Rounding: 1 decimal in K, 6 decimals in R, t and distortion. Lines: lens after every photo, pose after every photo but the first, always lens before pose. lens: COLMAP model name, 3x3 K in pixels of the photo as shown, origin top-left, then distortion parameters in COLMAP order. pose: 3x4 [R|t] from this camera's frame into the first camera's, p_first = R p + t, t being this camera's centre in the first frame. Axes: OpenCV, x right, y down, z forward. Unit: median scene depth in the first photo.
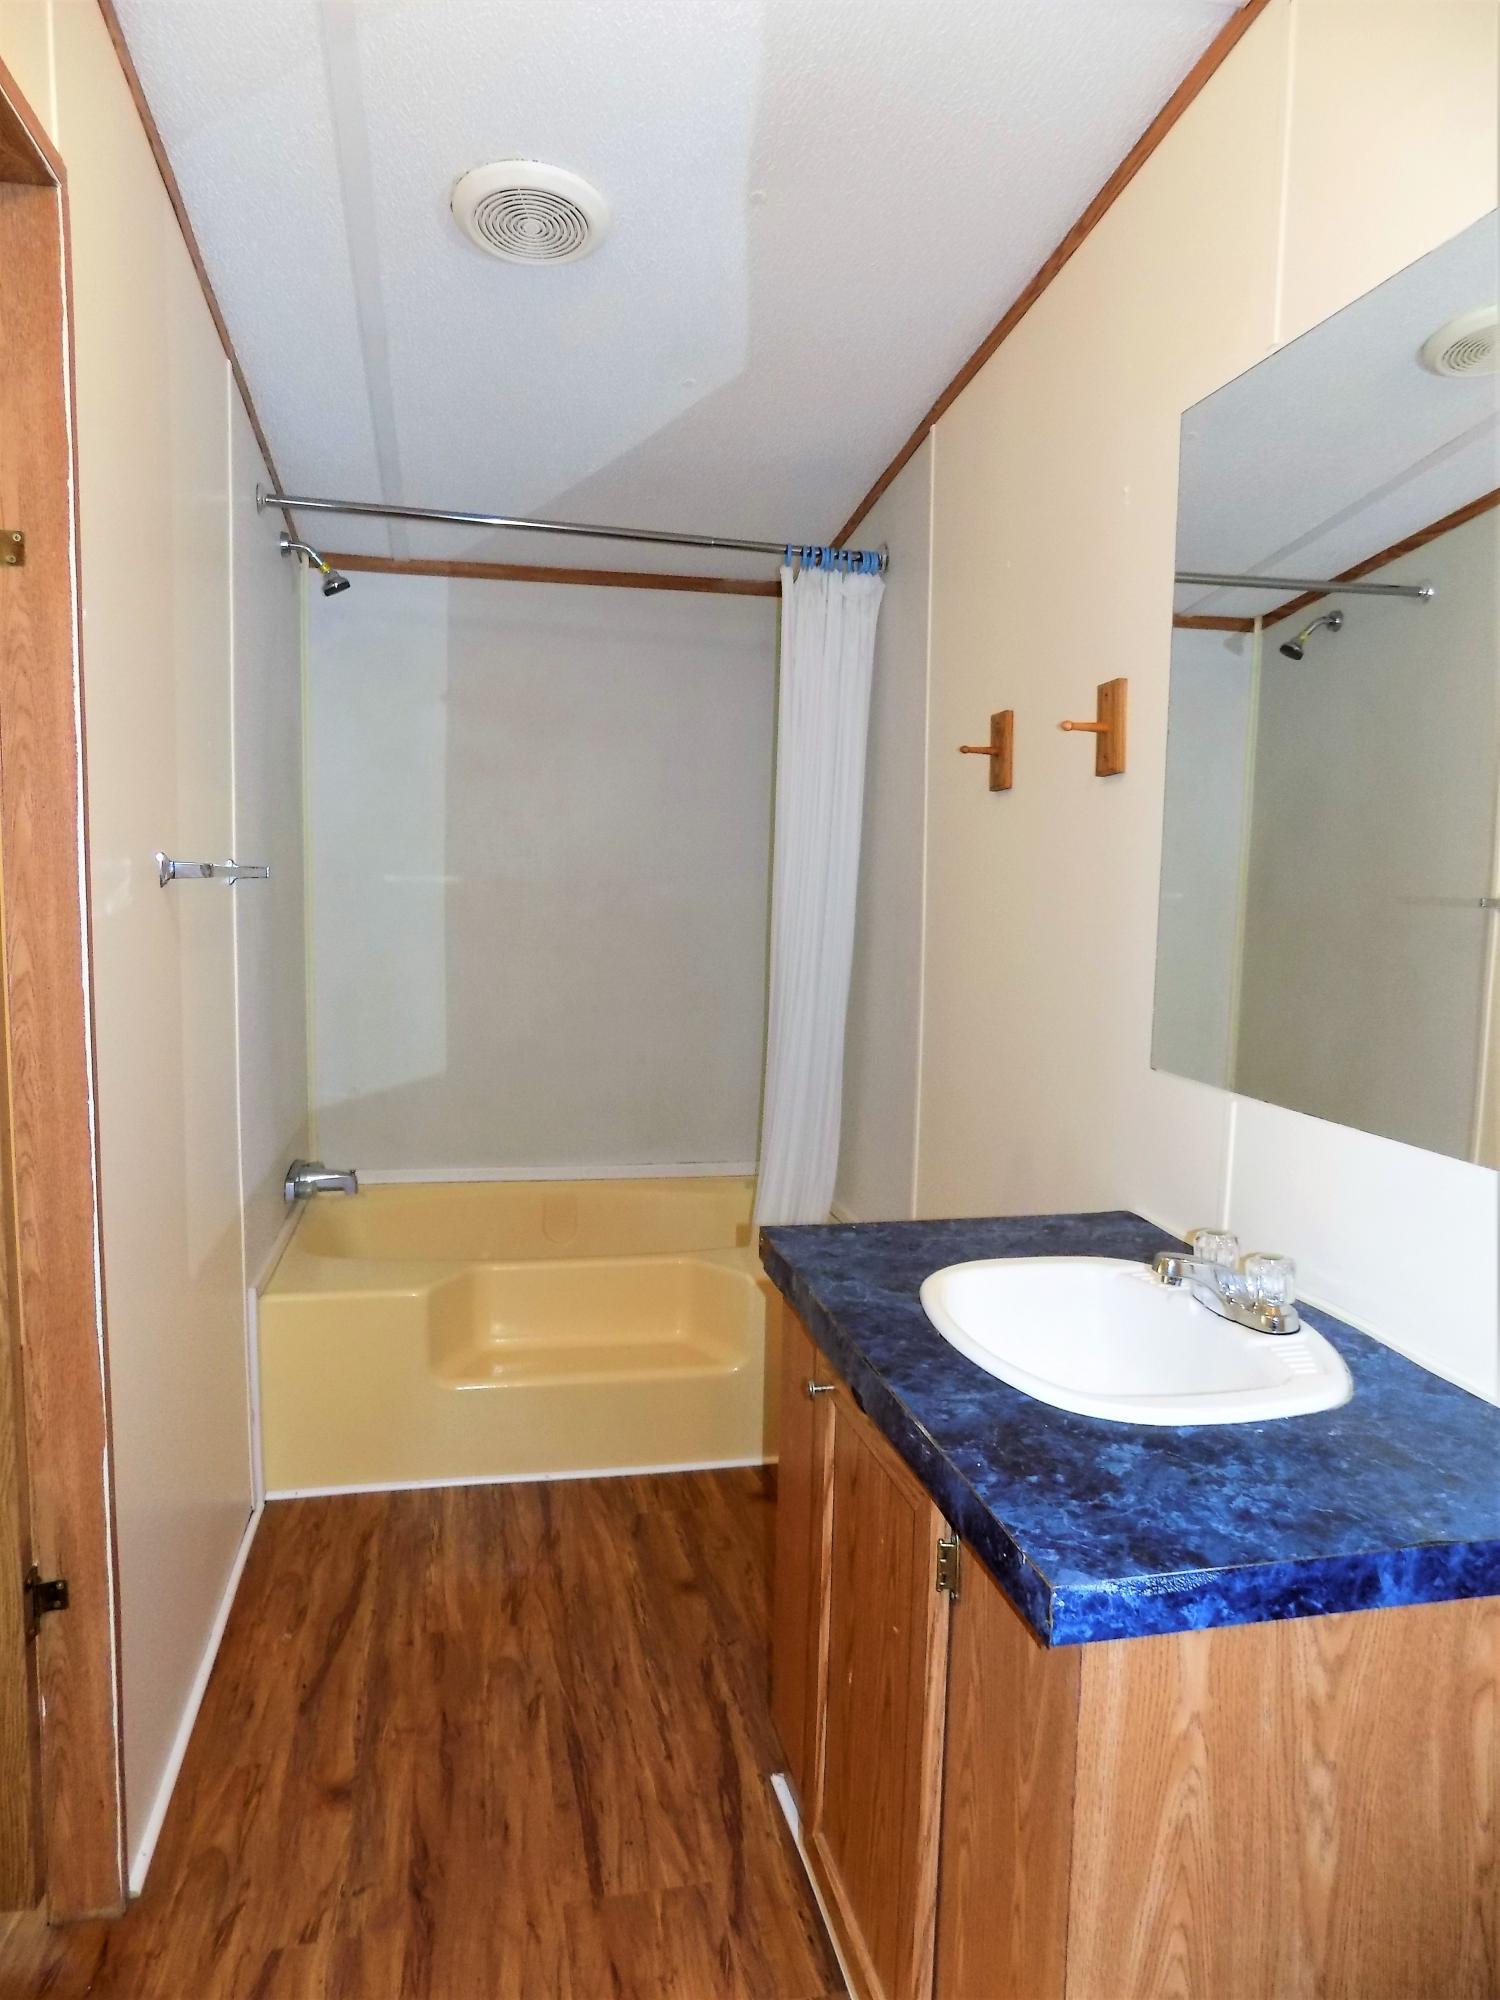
lens RADIAL K [[1353.1, 0, 745.7], [0, 1353.1, 1005.0], [0, 0, 1]] dist [-0.054801, 0.043487]
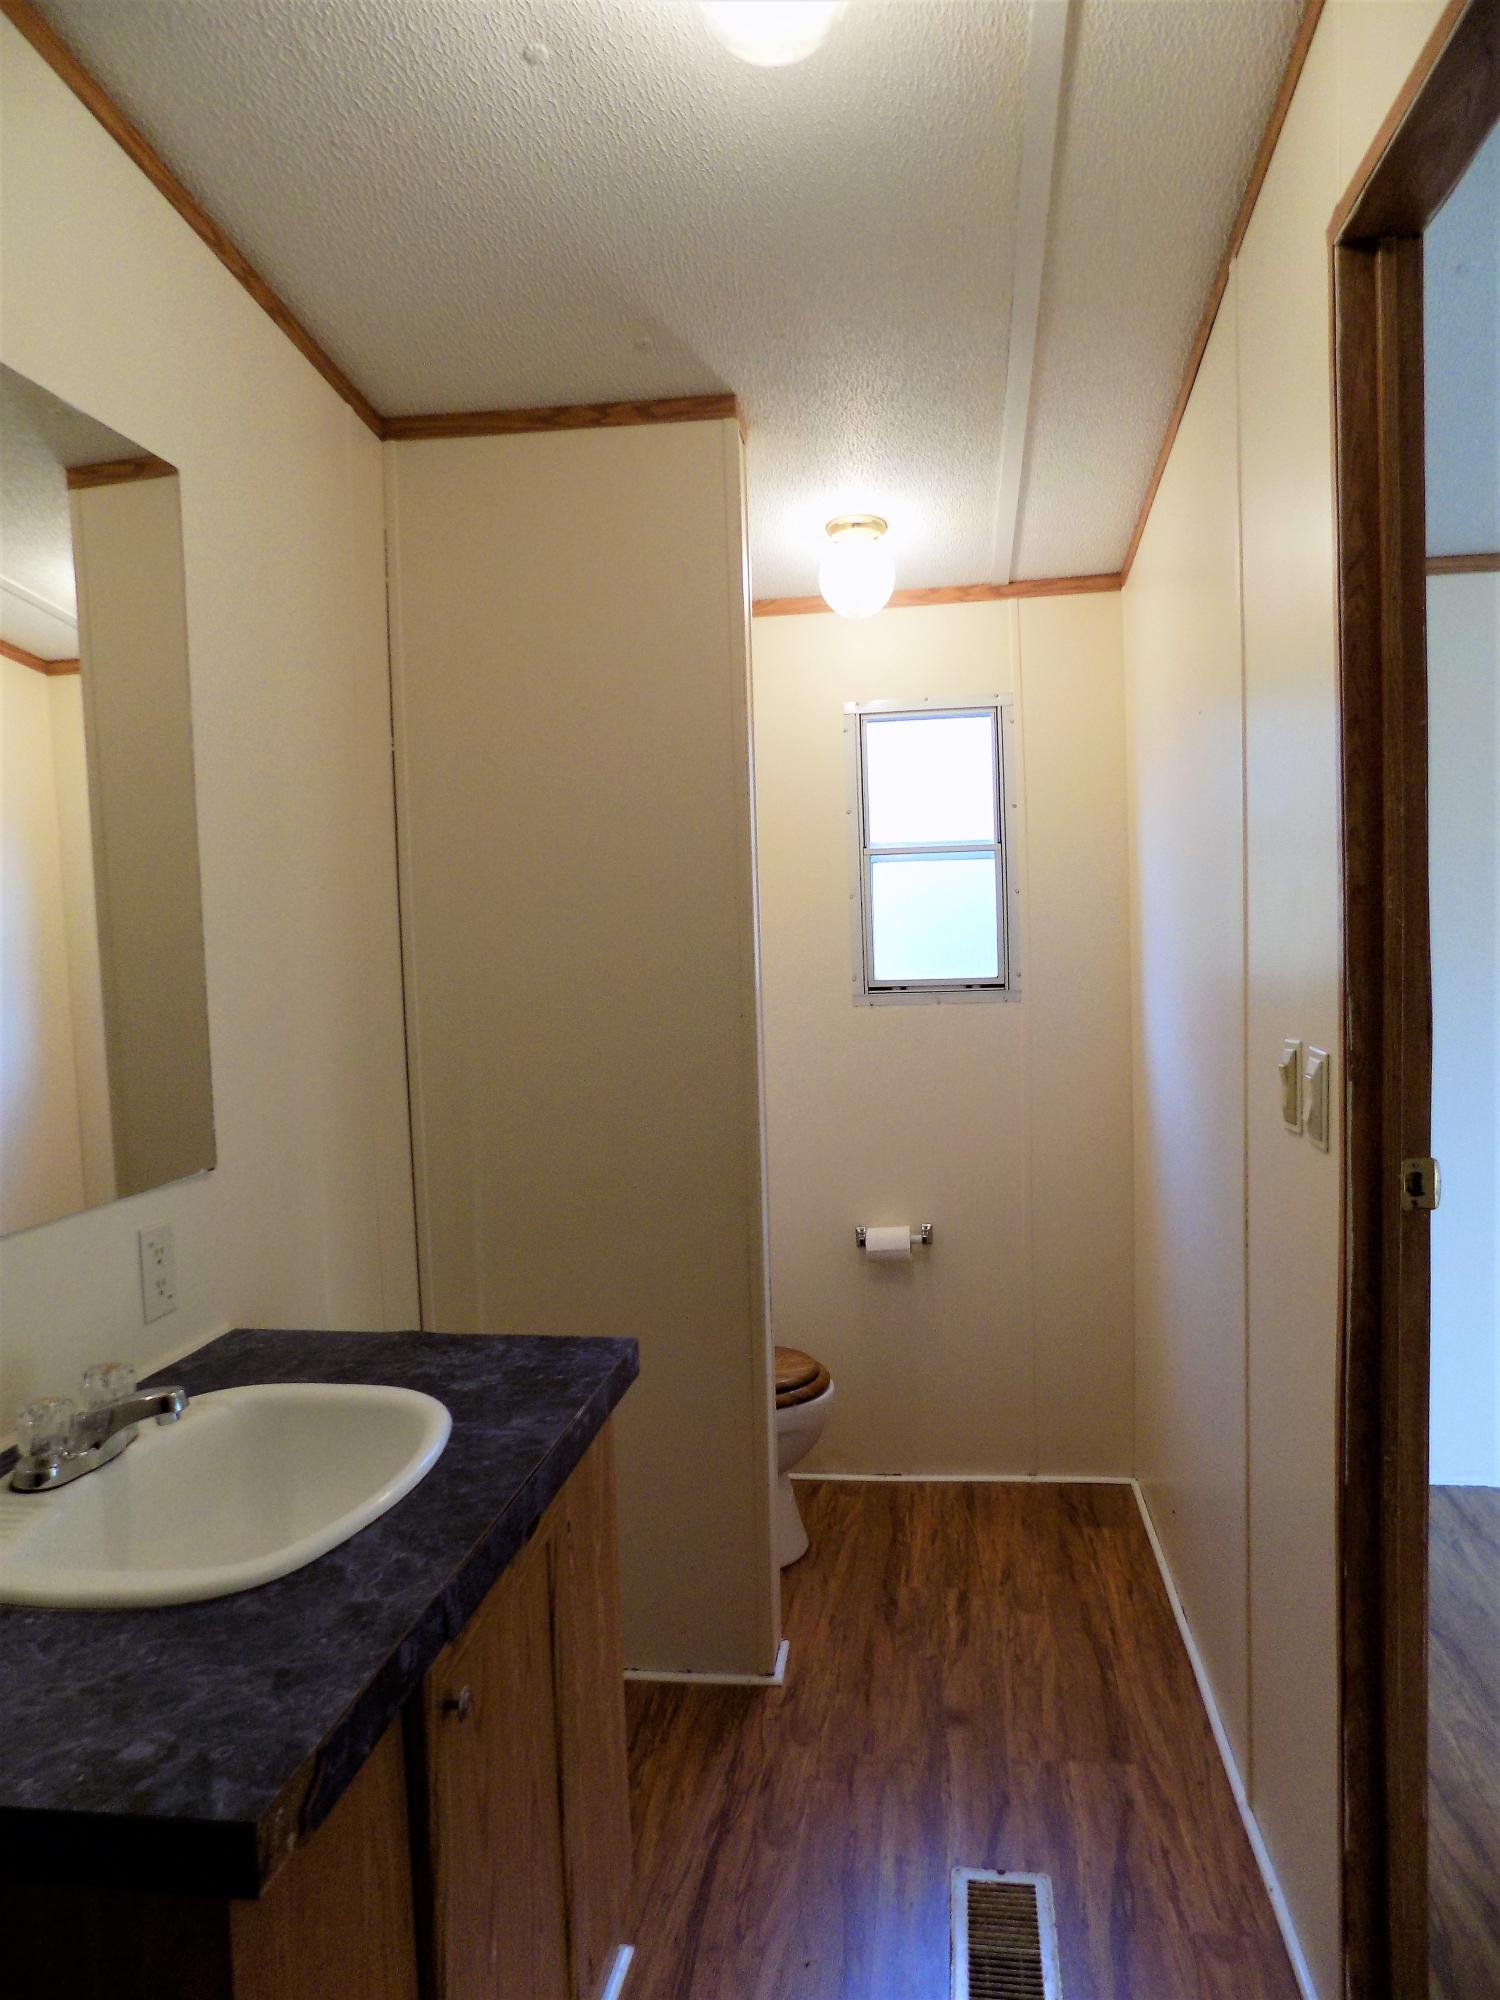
lens RADIAL K [[1353.1, 0, 748.4], [0, 1353.1, 1000.4], [0, 0, 1]] dist [-0.054801, 0.043487]
pose [[-0.940369, -0.006363, 0.340096, -0.433155], [0.043215, 0.989488, 0.138005, -0.218697], [-0.337399, 0.144473, -0.930209, 2.083967]]
